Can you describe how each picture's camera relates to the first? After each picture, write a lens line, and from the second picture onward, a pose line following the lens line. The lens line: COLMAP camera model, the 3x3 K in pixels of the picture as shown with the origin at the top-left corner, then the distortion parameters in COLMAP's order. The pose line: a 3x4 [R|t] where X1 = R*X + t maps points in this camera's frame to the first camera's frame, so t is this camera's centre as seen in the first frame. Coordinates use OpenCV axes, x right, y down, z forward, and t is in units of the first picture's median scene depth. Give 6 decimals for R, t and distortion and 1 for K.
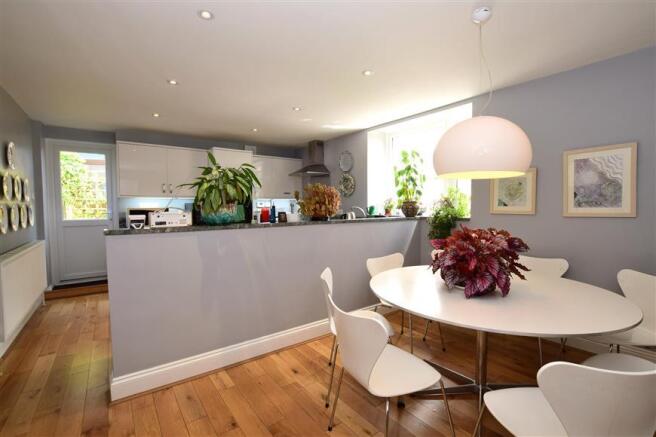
lens RADIAL K [[306.8, 0, 328.0], [0, 306.8, 218.5], [0, 0, 1]] dist [-0.000892, -0.000111]
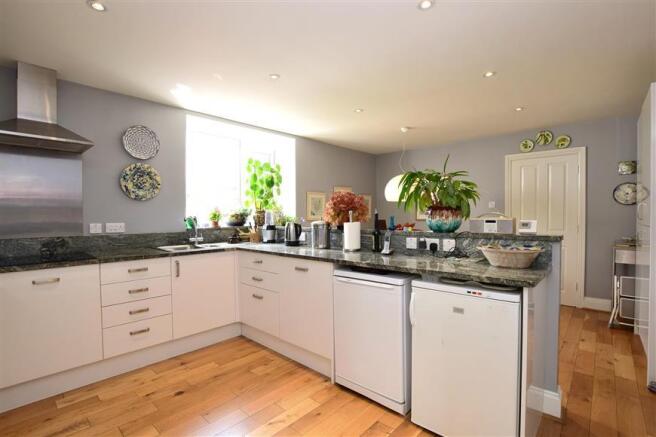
lens RADIAL K [[312.5, 0, 331.5], [0, 312.5, 216.9], [0, 0, 1]] dist [-0.001068, 0.000085]
pose [[-0.196419, 0.002427, 0.980517, -0.693362], [0.046334, 0.998903, 0.006809, -0.031125], [-0.979425, 0.046768, -0.196316, 0.858657]]
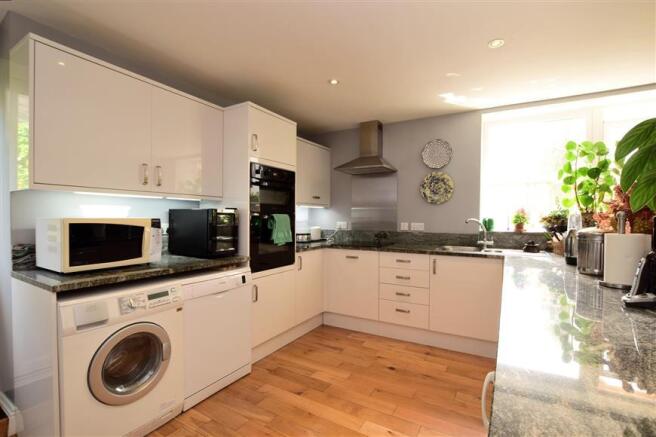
lens RADIAL K [[312.5, 0, 331.5], [0, 312.5, 216.9], [0, 0, 1]] dist [-0.001068, 0.000085]
pose [[0.912949, 0.011885, 0.407900, -0.503106], [0.004761, 0.999198, -0.039769, -0.018991], [-0.408046, 0.038249, 0.912160, 0.514245]]
